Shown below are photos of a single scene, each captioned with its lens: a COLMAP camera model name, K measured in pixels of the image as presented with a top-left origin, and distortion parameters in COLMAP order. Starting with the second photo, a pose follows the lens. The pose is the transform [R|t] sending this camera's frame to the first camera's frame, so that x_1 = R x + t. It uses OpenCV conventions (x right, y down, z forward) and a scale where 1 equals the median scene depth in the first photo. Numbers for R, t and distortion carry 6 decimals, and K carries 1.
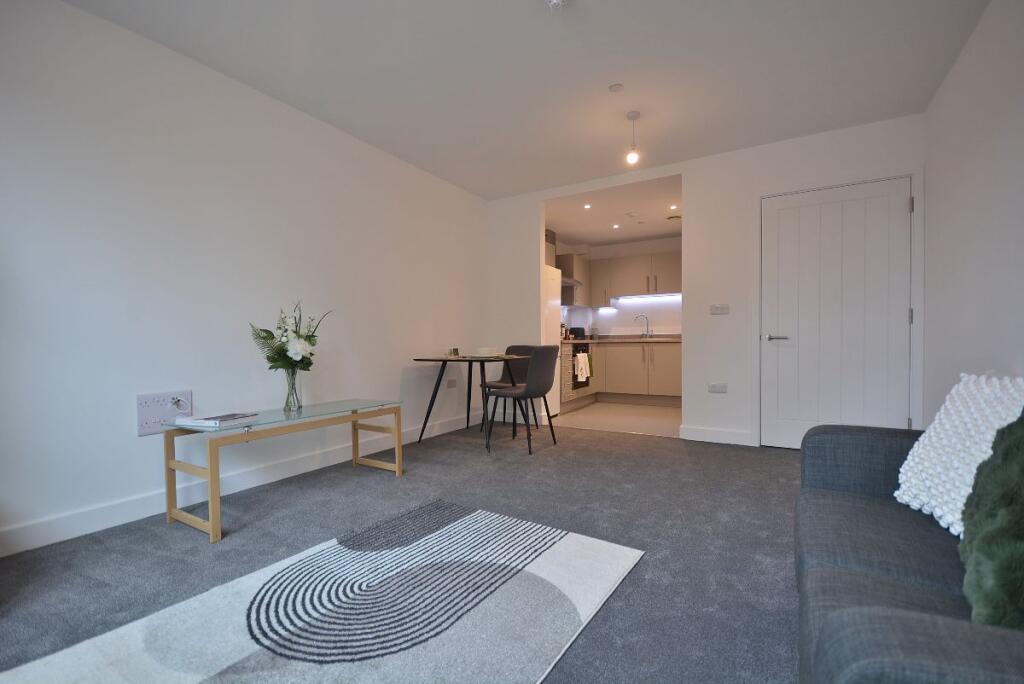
lens RADIAL K [[448.5, 0, 508.4], [0, 448.5, 344.8], [0, 0, 1]] dist [-0.003524, -0.000557]
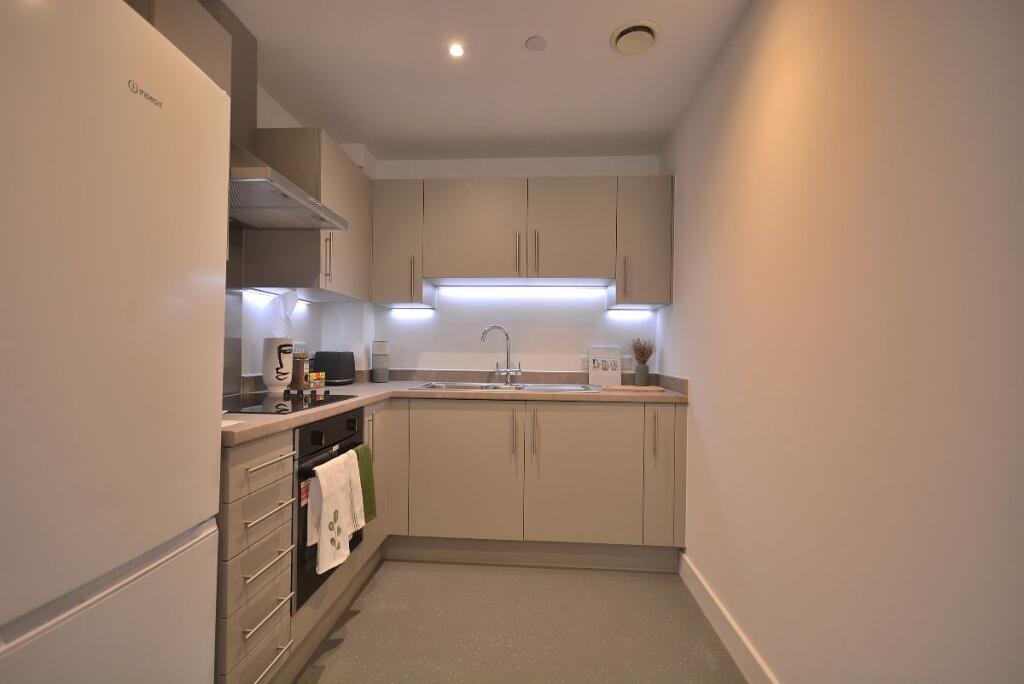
lens RADIAL K [[467.9, 0, 510.5], [0, 467.9, 347.6], [0, 0, 1]] dist [0.002607, 0.000055]
pose [[0.888981, 0.022003, 0.457415, 0.109789], [-0.014286, 0.999691, -0.020324, -0.038307], [-0.457721, 0.011533, 0.889021, 0.607513]]
